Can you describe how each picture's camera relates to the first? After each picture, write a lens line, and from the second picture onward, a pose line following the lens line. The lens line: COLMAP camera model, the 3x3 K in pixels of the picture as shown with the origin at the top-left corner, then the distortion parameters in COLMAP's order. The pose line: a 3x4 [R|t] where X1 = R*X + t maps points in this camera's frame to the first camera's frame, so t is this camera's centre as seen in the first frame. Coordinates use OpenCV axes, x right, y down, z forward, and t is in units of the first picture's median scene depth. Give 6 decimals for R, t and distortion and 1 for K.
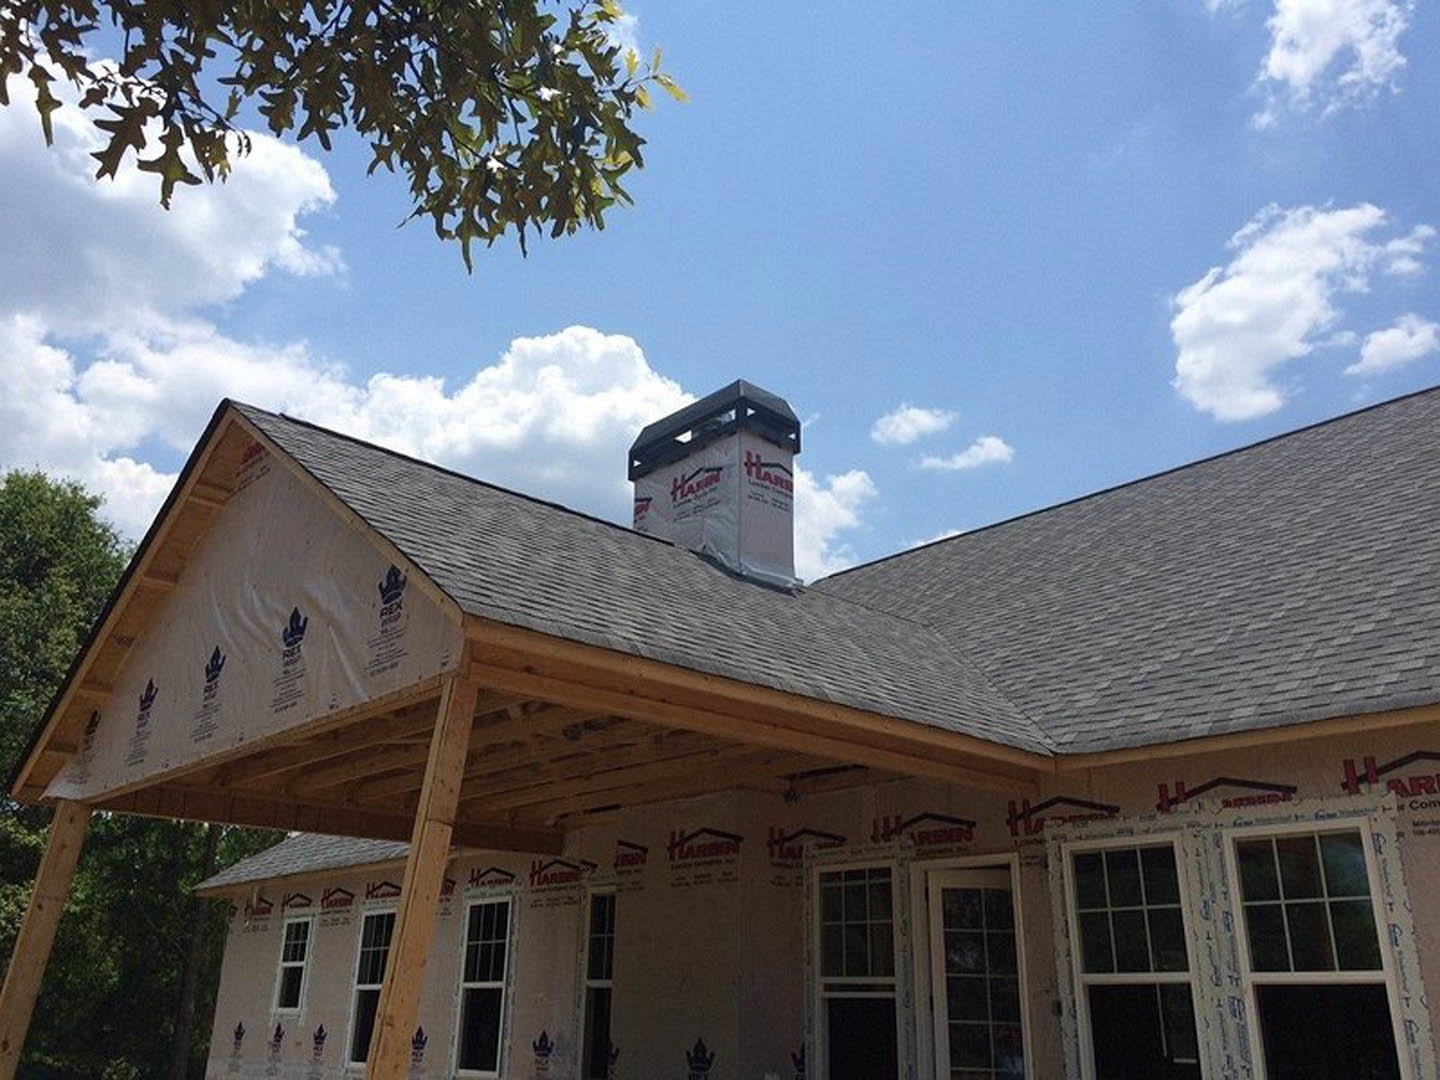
lens RADIAL K [[1225.8, 0, 719.5], [0, 1225.8, 535.3], [0, 0, 1]] dist [0.090156, -0.118208]
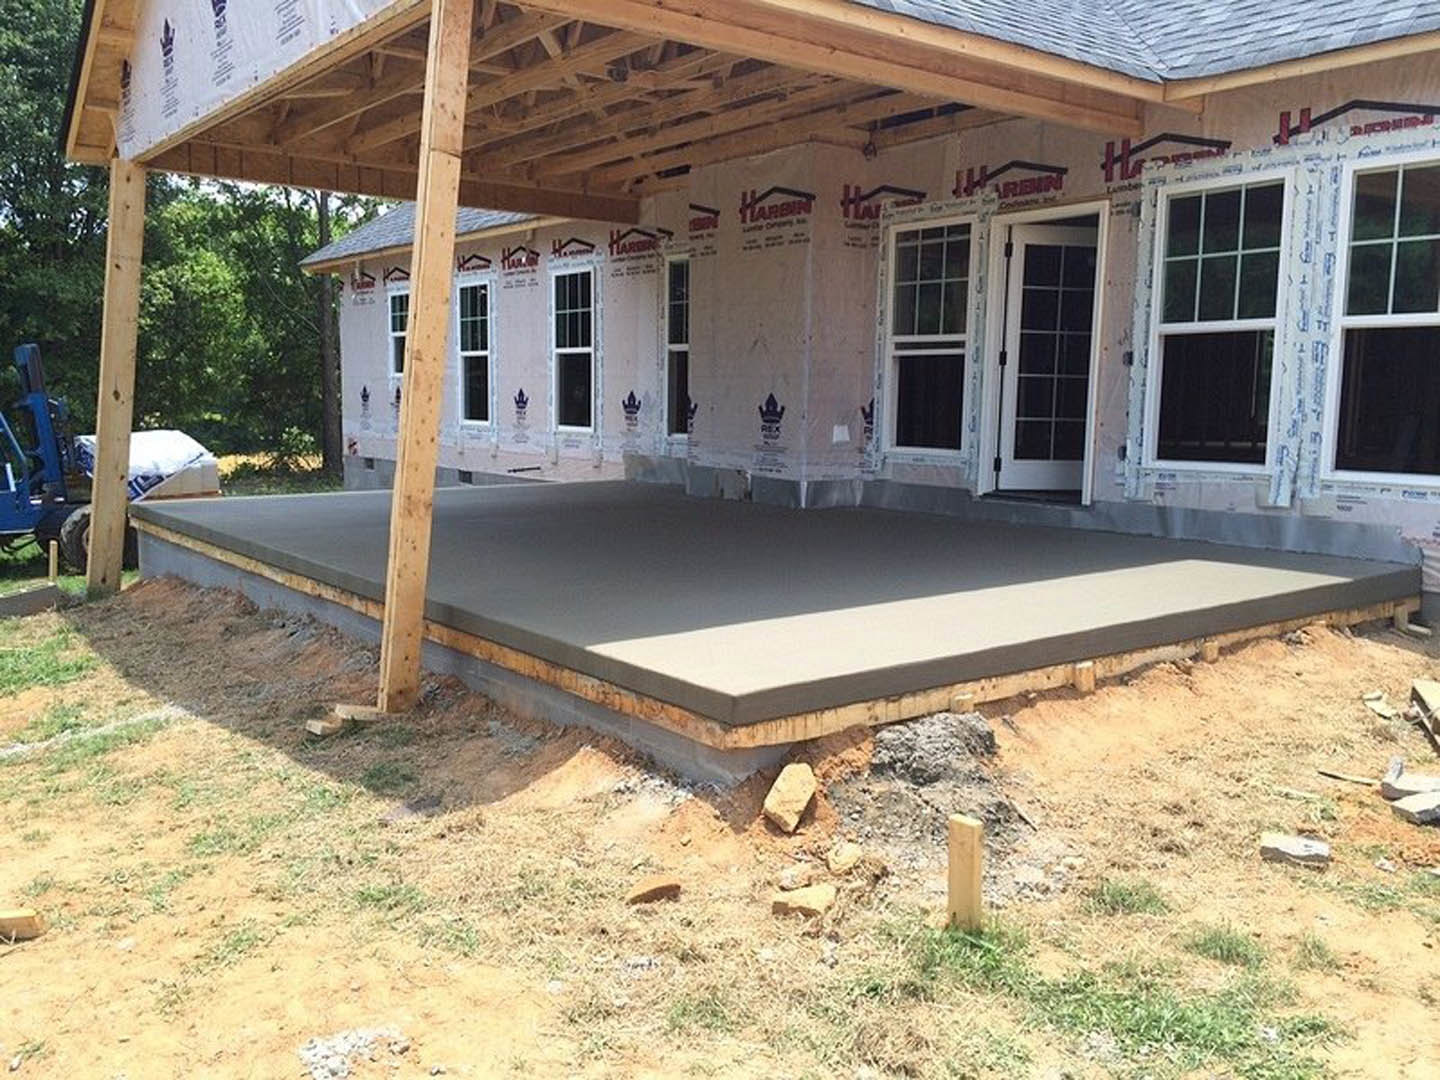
lens RADIAL K [[1225.8, 0, 731.1], [0, 1225.8, 539.6], [0, 0, 1]] dist [0.090156, -0.118208]
pose [[0.996302, 0.012302, -0.085034, 0.039934], [0.028762, 0.884840, 0.465005, 0.040625], [0.080962, -0.465732, 0.881215, 0.048643]]
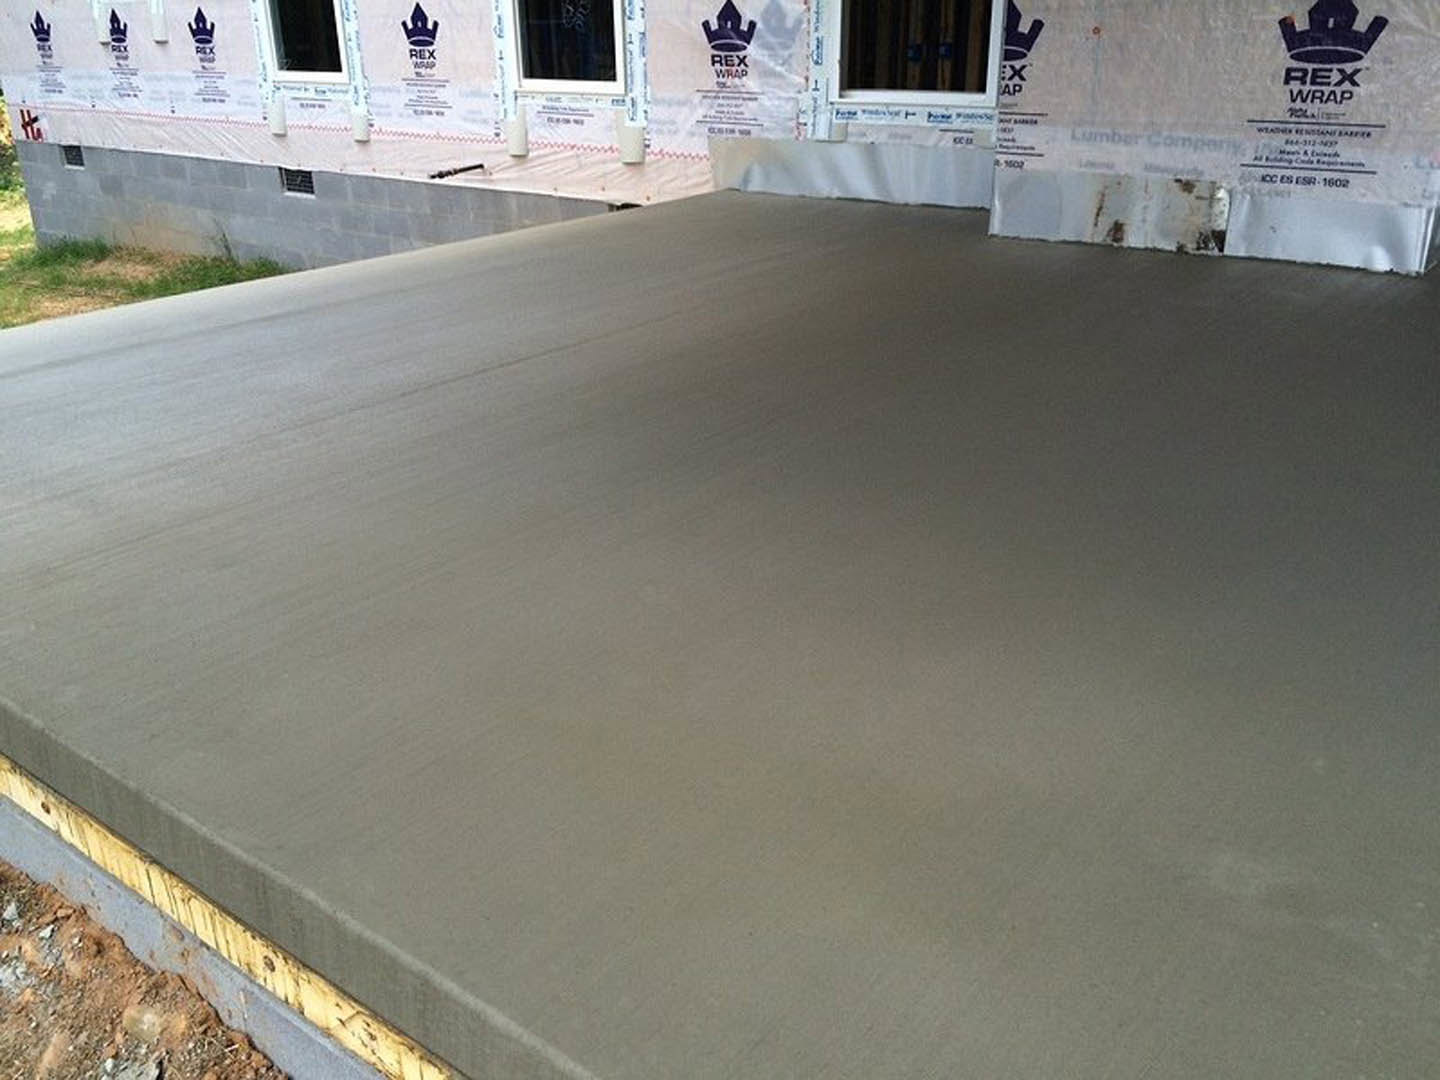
lens RADIAL K [[1225.8, 0, 718.5], [0, 1225.8, 541.3], [0, 0, 1]] dist [0.090156, -0.118208]
pose [[0.985704, -0.093796, 0.139965, -0.304058], [-0.031061, 0.715318, 0.698108, 0.259135], [-0.165599, -0.692475, 0.702179, 0.625842]]
